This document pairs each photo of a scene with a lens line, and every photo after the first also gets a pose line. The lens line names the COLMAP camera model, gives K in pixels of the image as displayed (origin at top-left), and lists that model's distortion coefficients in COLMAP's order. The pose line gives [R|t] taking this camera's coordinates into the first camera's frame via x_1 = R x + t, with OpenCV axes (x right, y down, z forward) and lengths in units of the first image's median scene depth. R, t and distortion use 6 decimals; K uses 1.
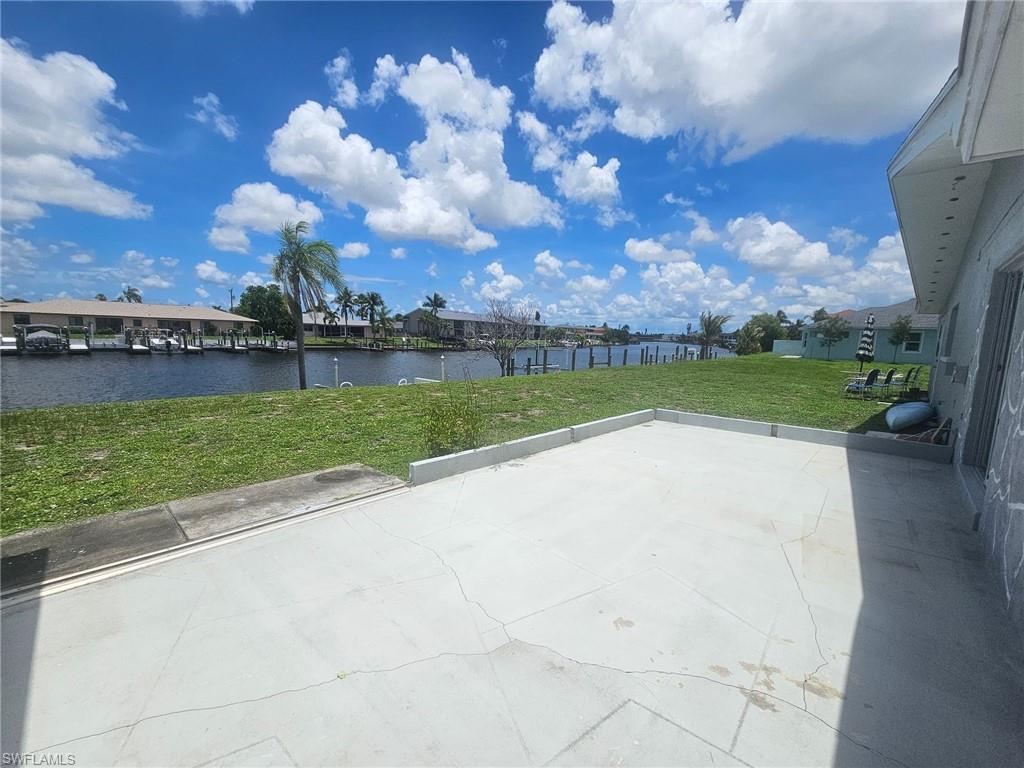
lens RADIAL K [[419.3, 0, 512.6], [0, 419.3, 389.0], [0, 0, 1]] dist [0.000511, -0.000090]
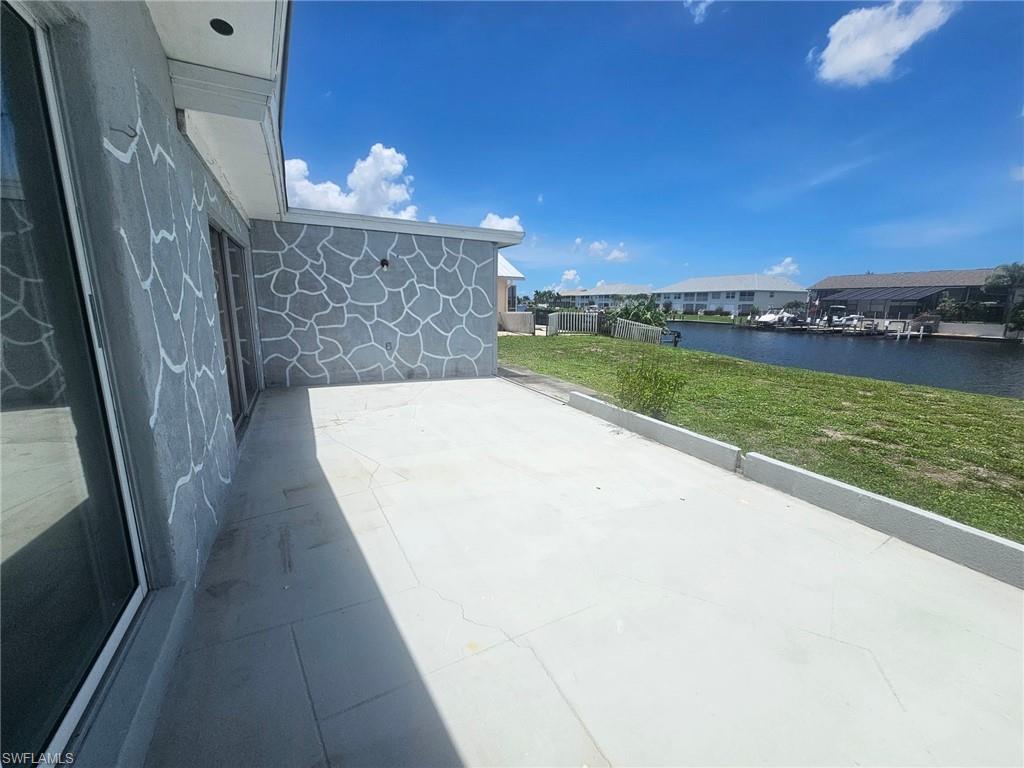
lens RADIAL K [[419.3, 0, 512.6], [0, 419.3, 389.0], [0, 0, 1]] dist [0.000511, -0.000090]
pose [[-0.341099, 0.152200, -0.927624, 1.070857], [-0.151731, 0.964951, 0.214118, -0.099324], [0.927701, 0.213785, -0.306051, 1.128119]]
